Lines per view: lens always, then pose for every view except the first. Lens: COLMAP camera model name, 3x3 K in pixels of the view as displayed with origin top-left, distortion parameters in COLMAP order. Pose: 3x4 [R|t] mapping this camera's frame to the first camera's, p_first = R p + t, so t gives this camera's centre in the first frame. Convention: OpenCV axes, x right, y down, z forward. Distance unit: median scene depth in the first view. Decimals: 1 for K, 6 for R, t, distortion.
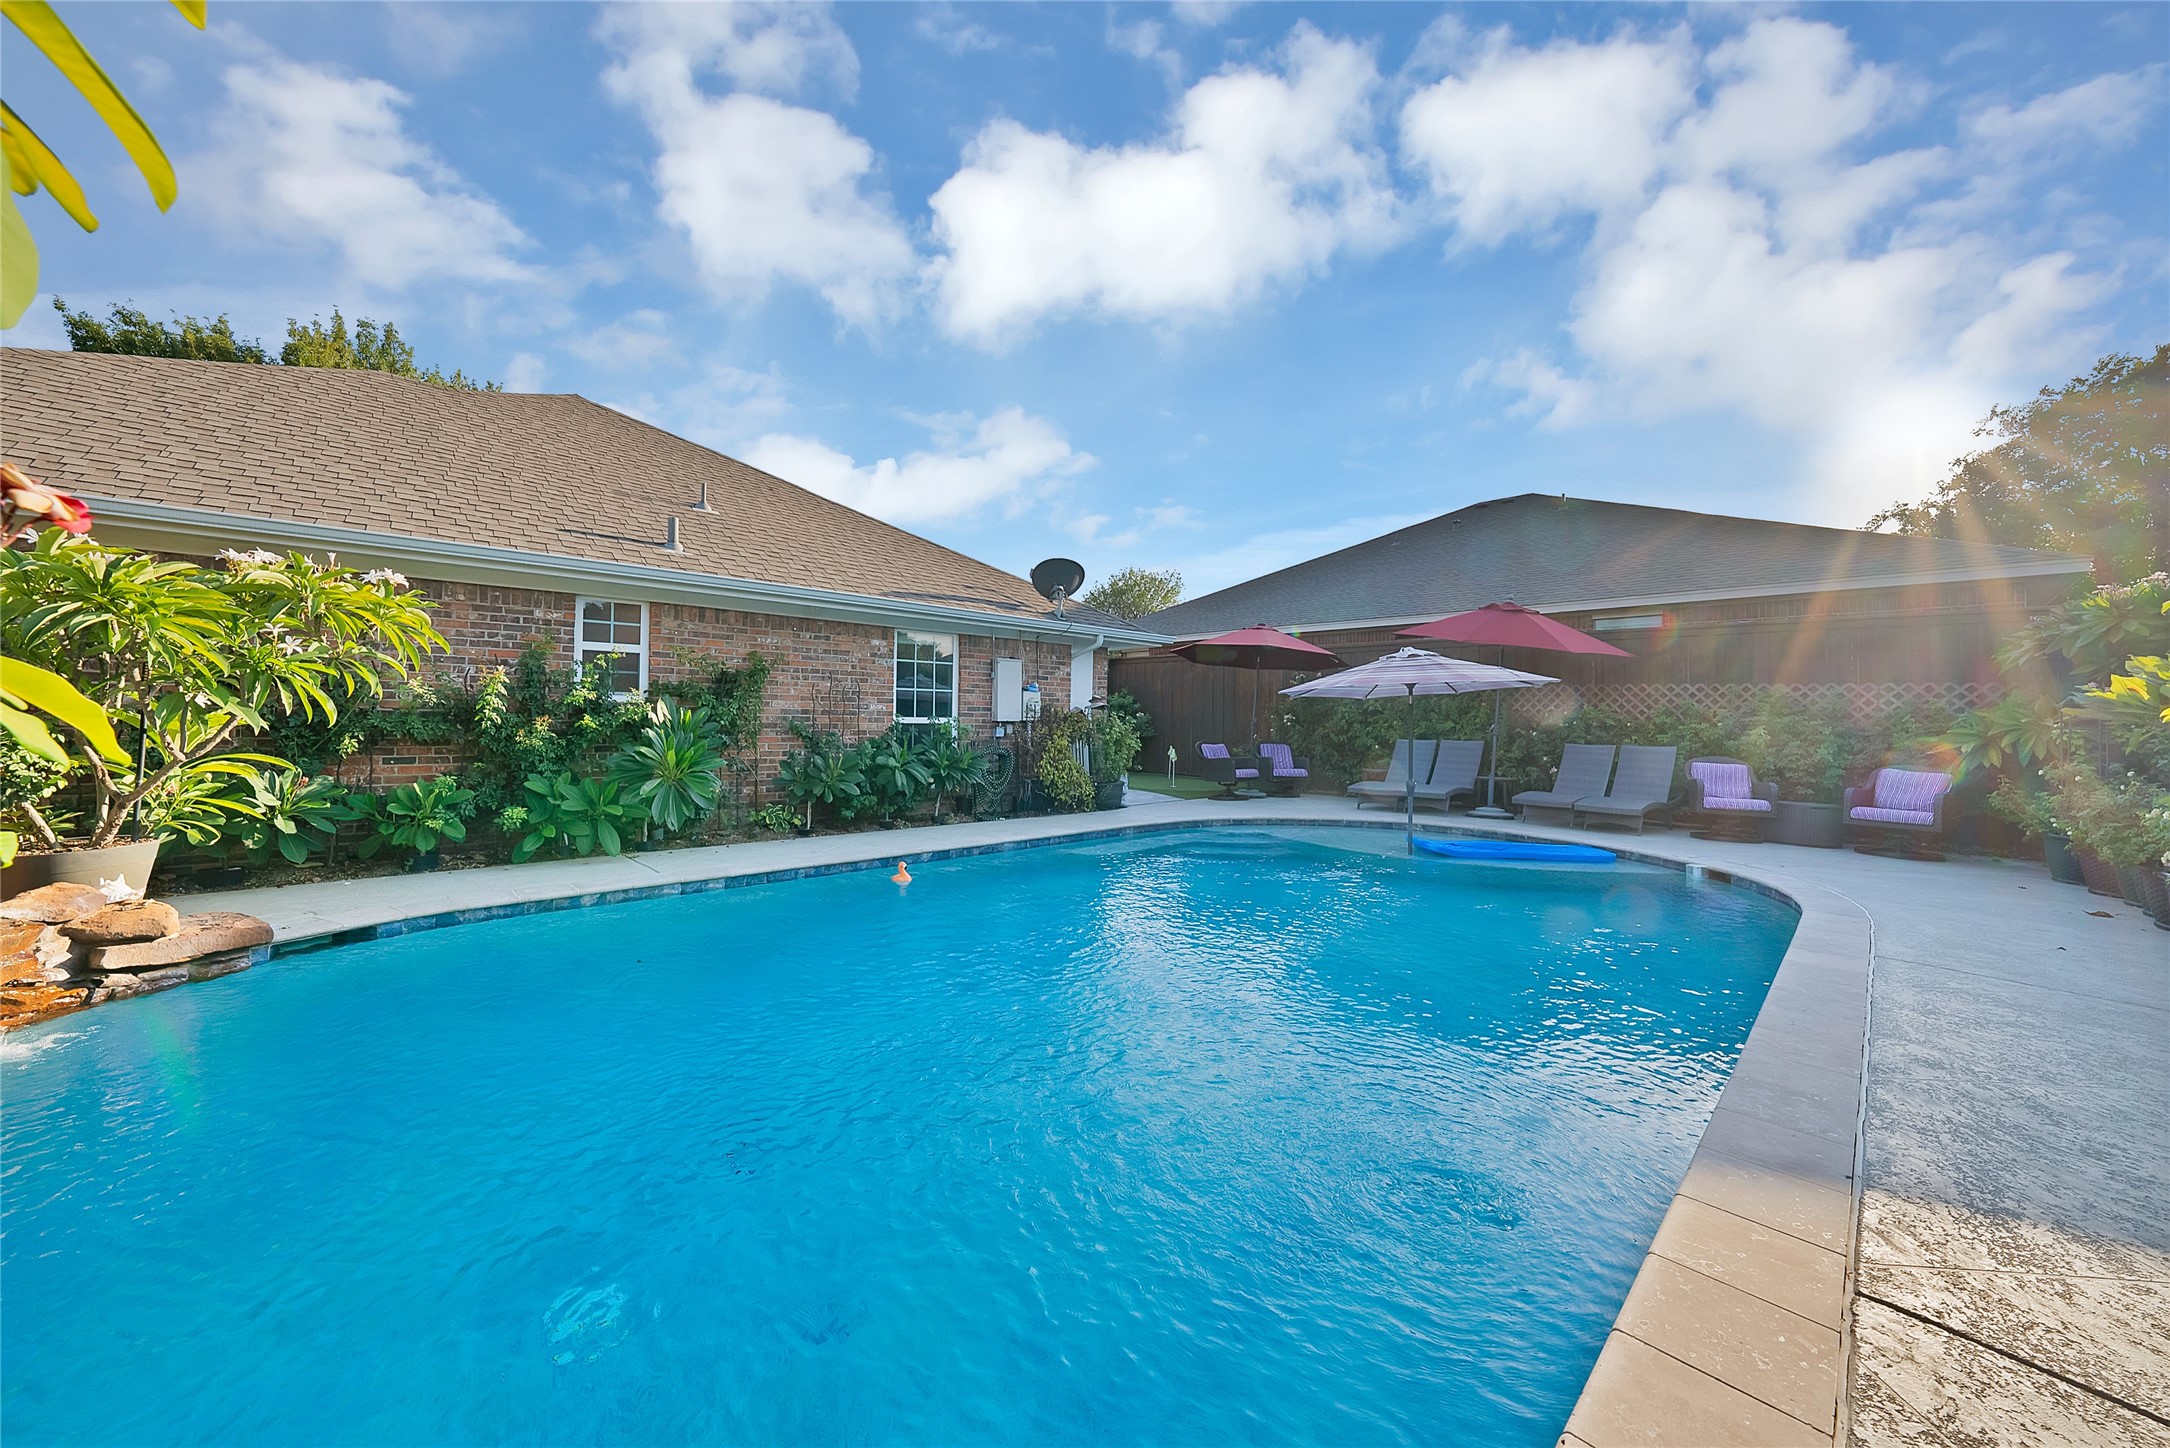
lens RADIAL K [[769.2, 0, 1075.6], [0, 769.2, 709.6], [0, 0, 1]] dist [-0.026262, 0.006330]
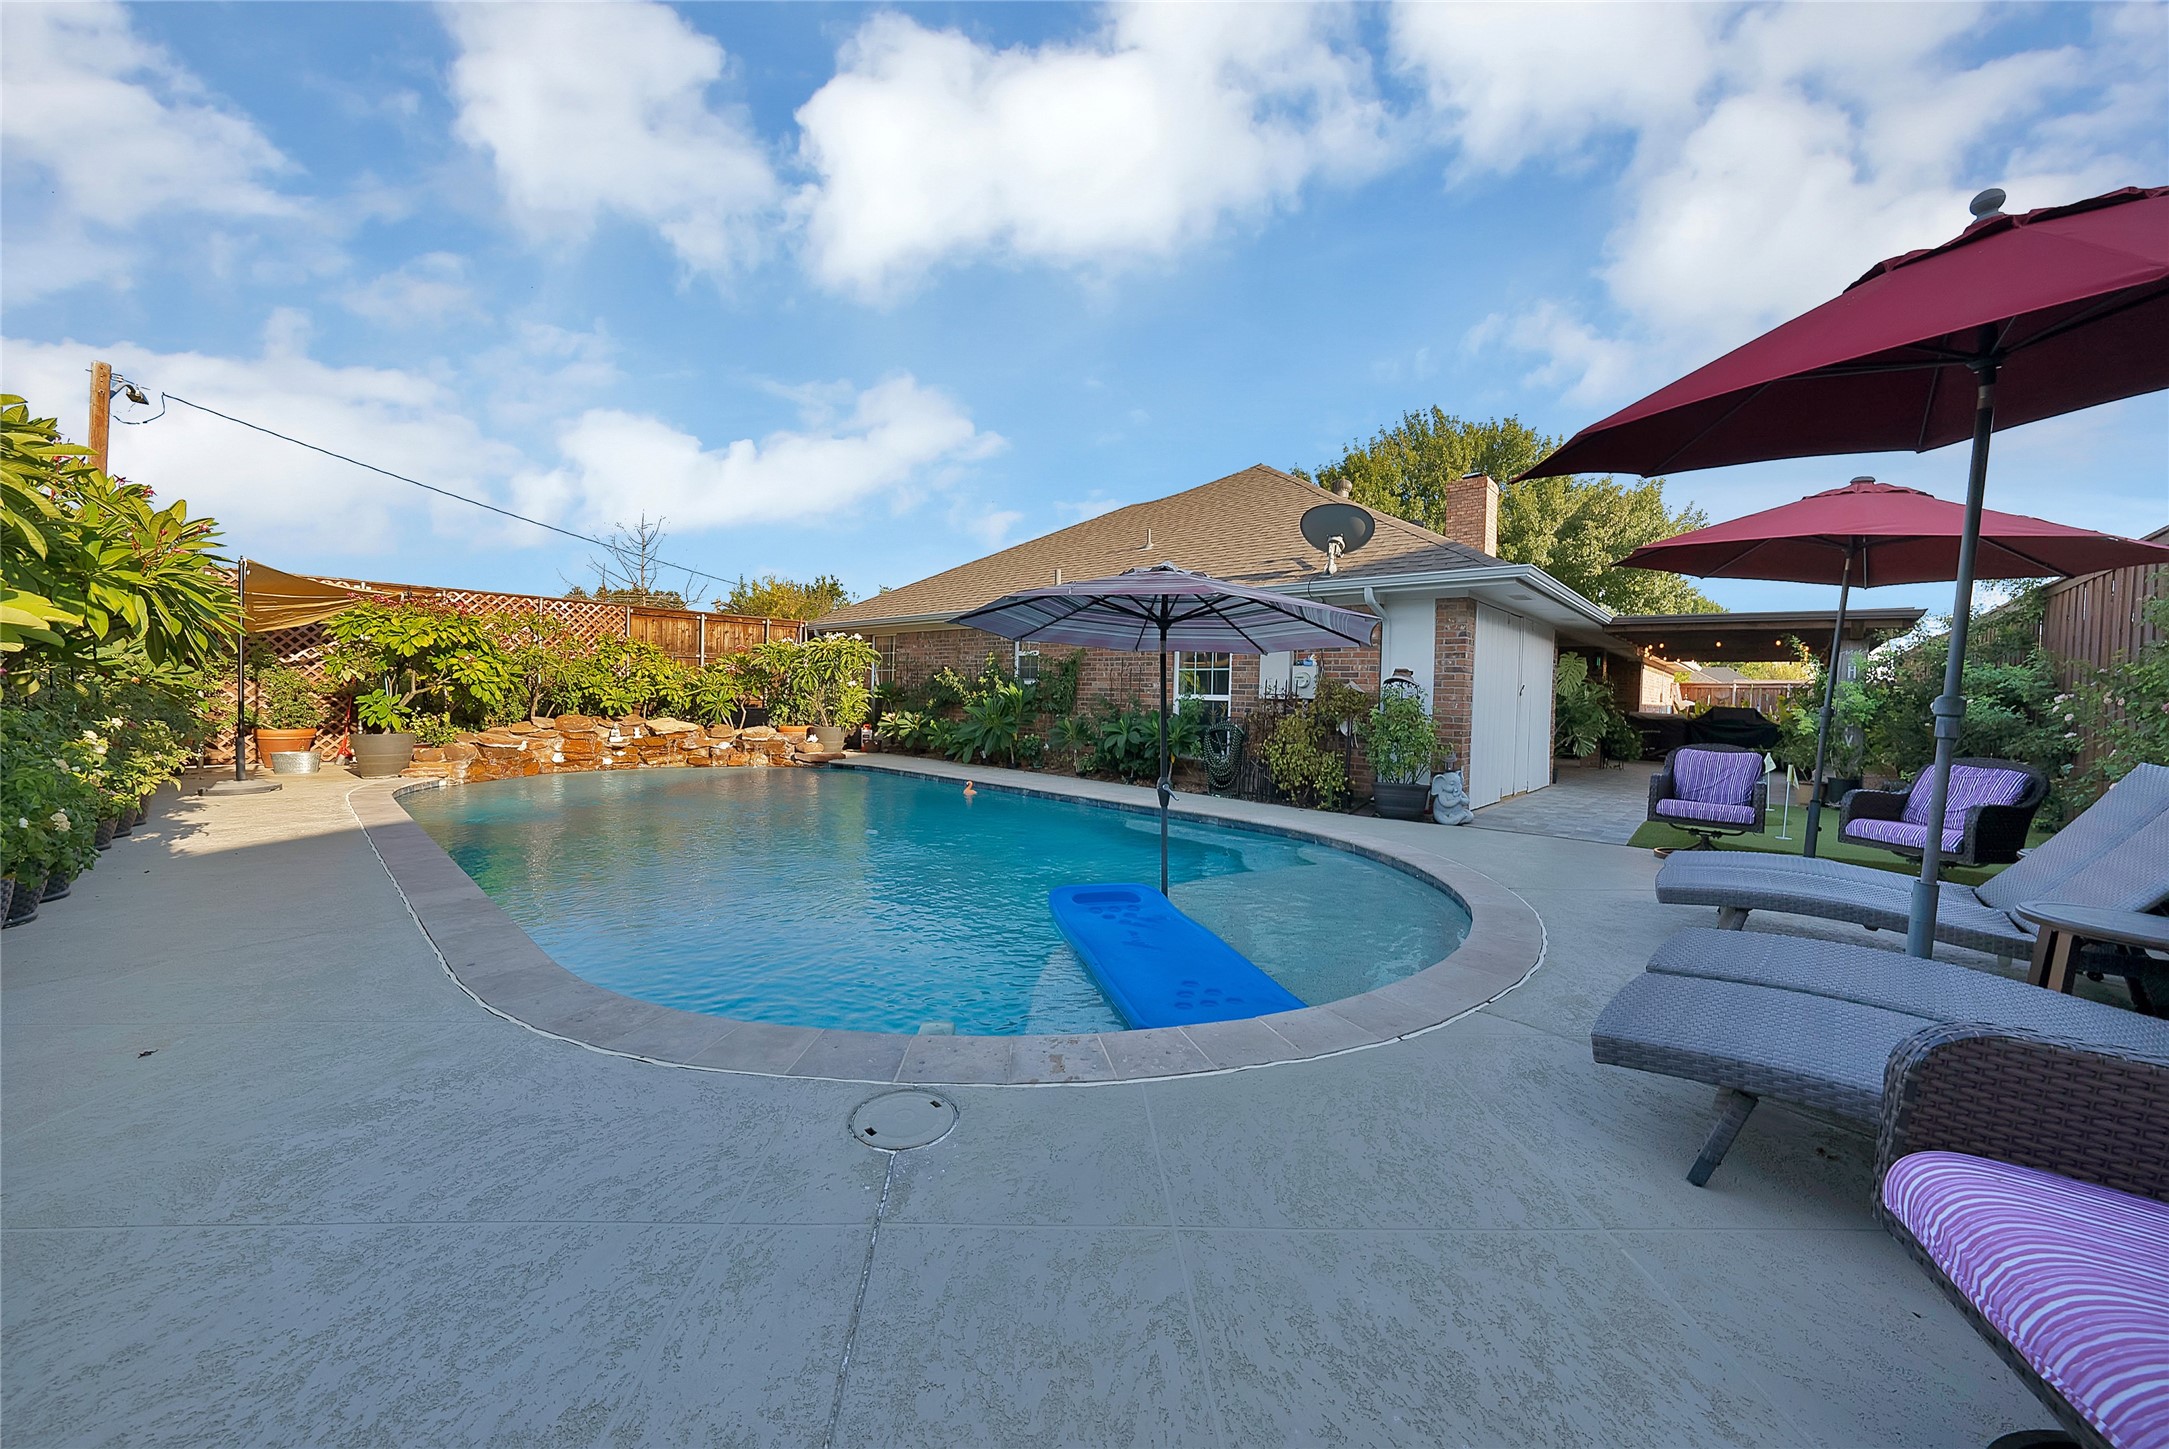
lens RADIAL K [[768.8, 0, 1075.1], [0, 768.8, 710.1], [0, 0, 1]] dist [-0.026262, 0.006330]
pose [[0.060950, 0.008905, -0.998101, 1.006808], [-0.013093, 0.999881, 0.008121, 0.029424], [0.998055, 0.012573, 0.061059, 0.860908]]
